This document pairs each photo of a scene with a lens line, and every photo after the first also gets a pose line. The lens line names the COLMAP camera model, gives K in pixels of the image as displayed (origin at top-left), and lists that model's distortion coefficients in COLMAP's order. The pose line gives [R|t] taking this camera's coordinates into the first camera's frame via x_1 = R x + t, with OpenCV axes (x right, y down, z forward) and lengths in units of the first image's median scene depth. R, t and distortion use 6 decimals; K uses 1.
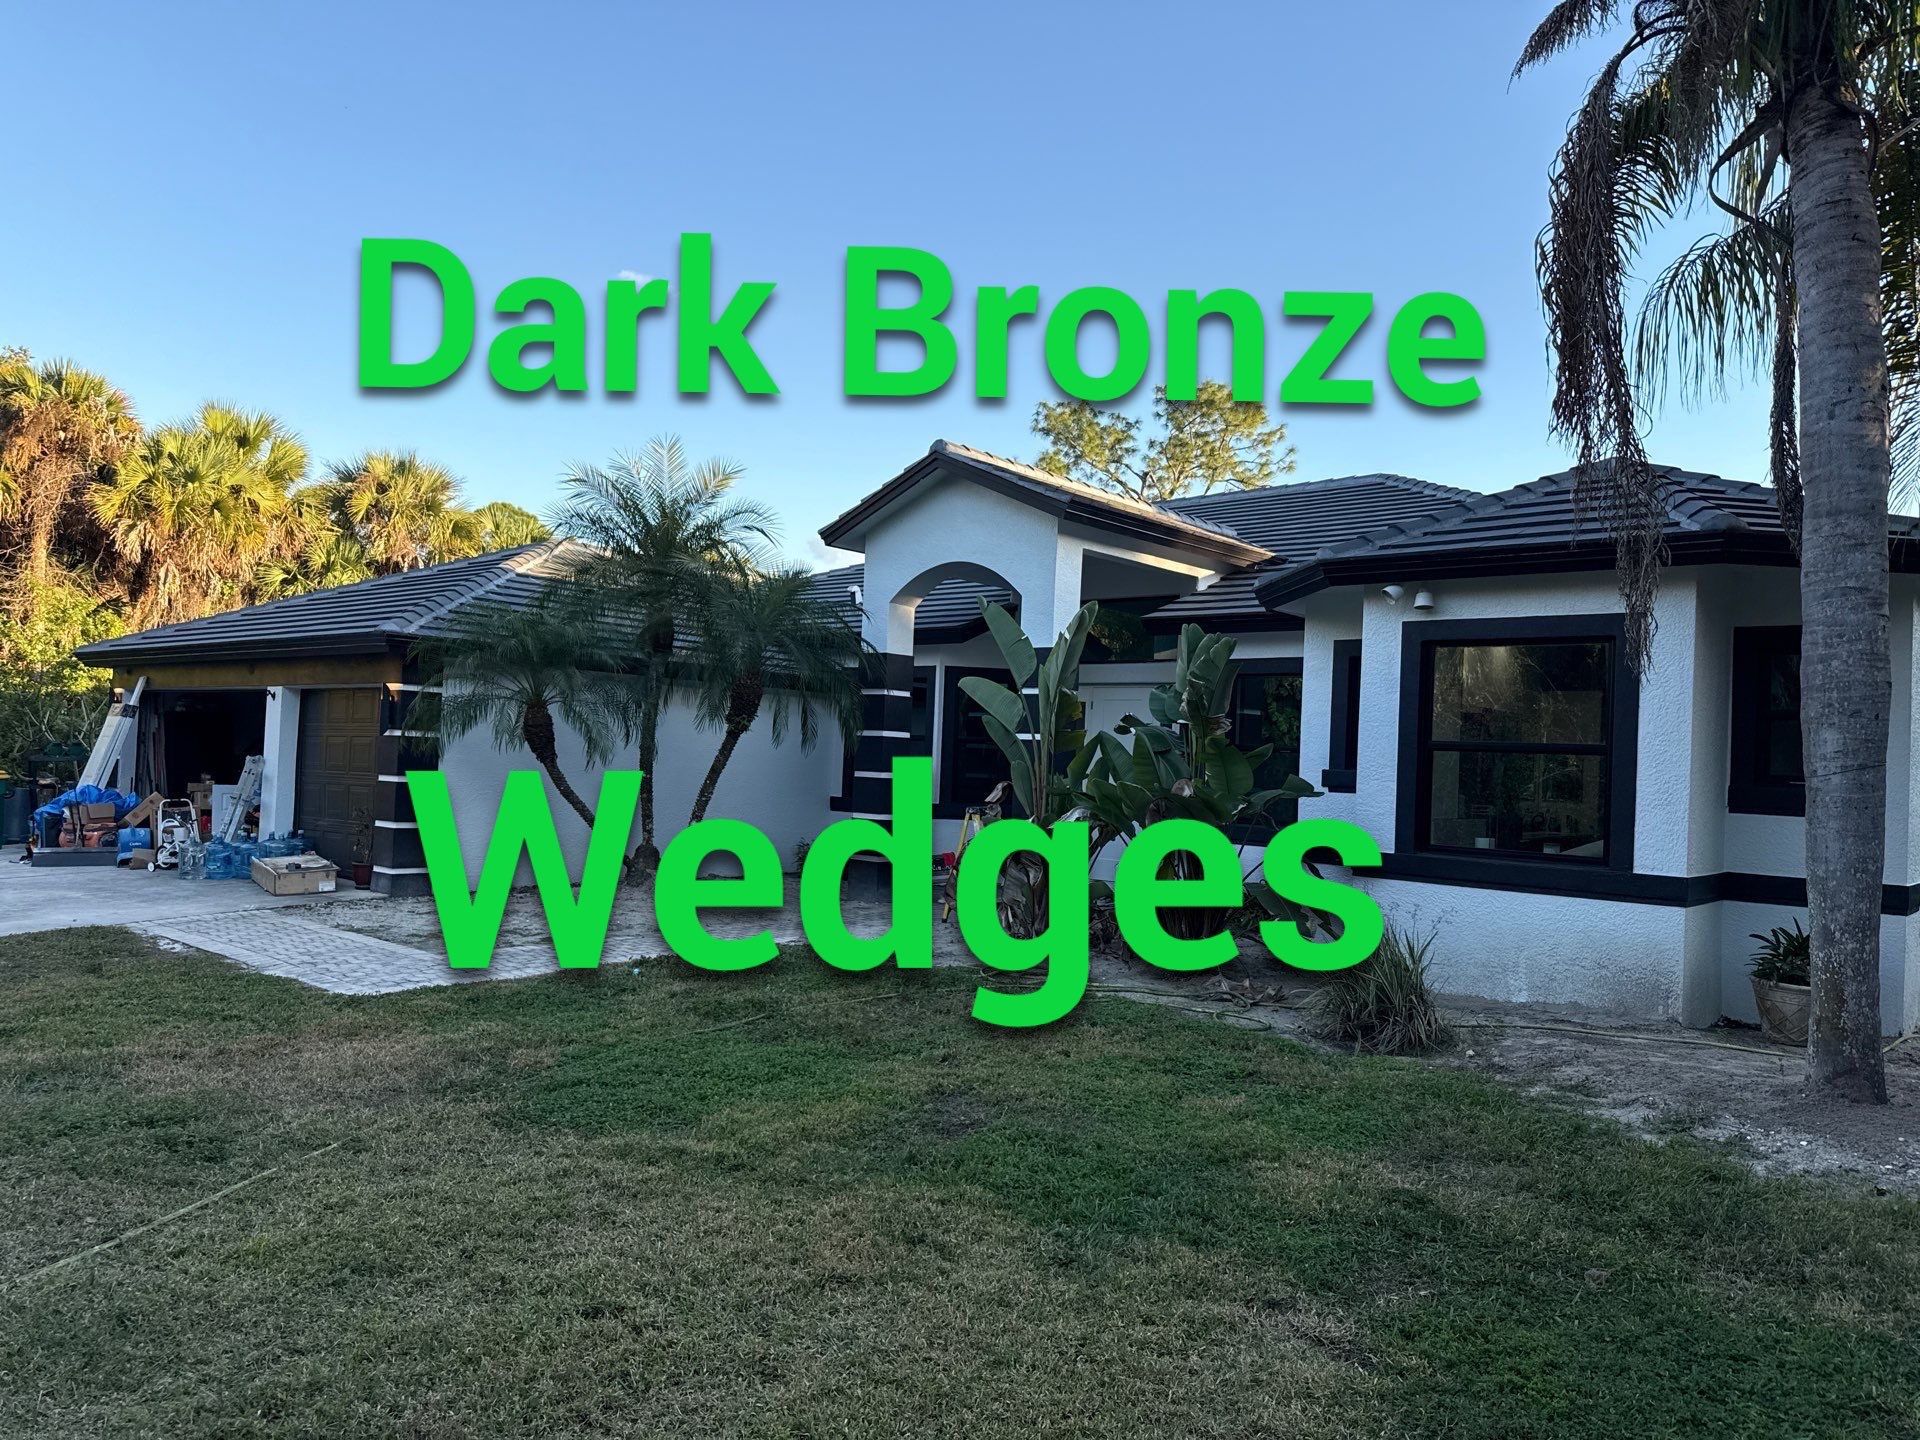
lens RADIAL K [[1335.9, 0, 960.0], [0, 1335.9, 720.0], [0, 0, 1]] dist [0.078502, -0.077965]
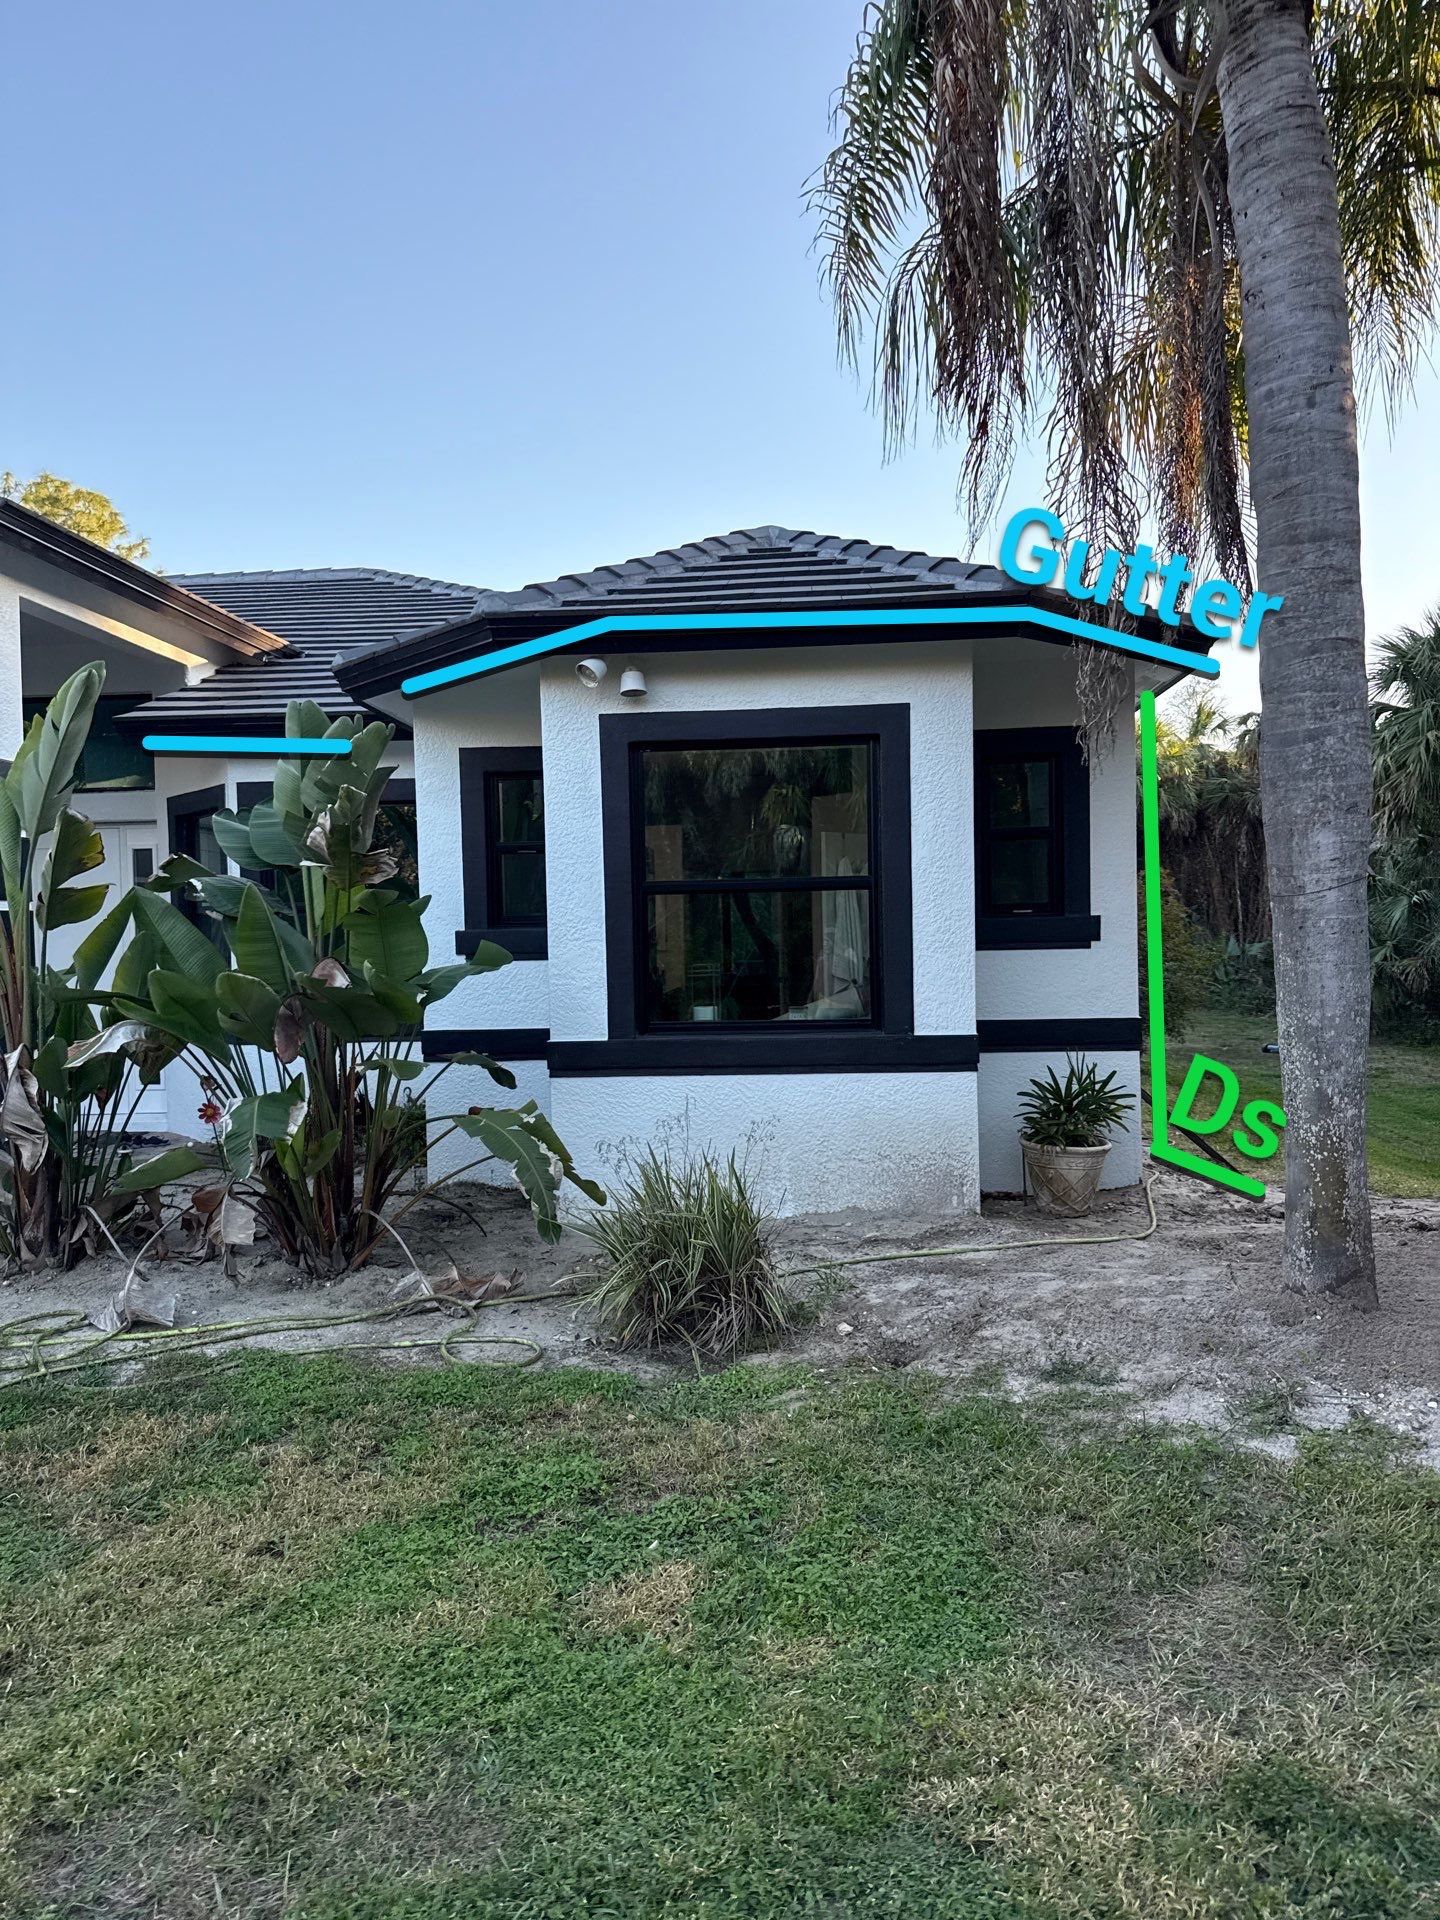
lens RADIAL K [[1335.9, 0, 720.0], [0, 1335.9, 960.0], [0, 0, 1]] dist [0.078502, -0.077965]
pose [[0.795187, -0.074441, 0.601778, -0.061582], [0.038517, 0.996632, 0.072389, 0.008733], [-0.605140, -0.034385, 0.795376, 0.465807]]
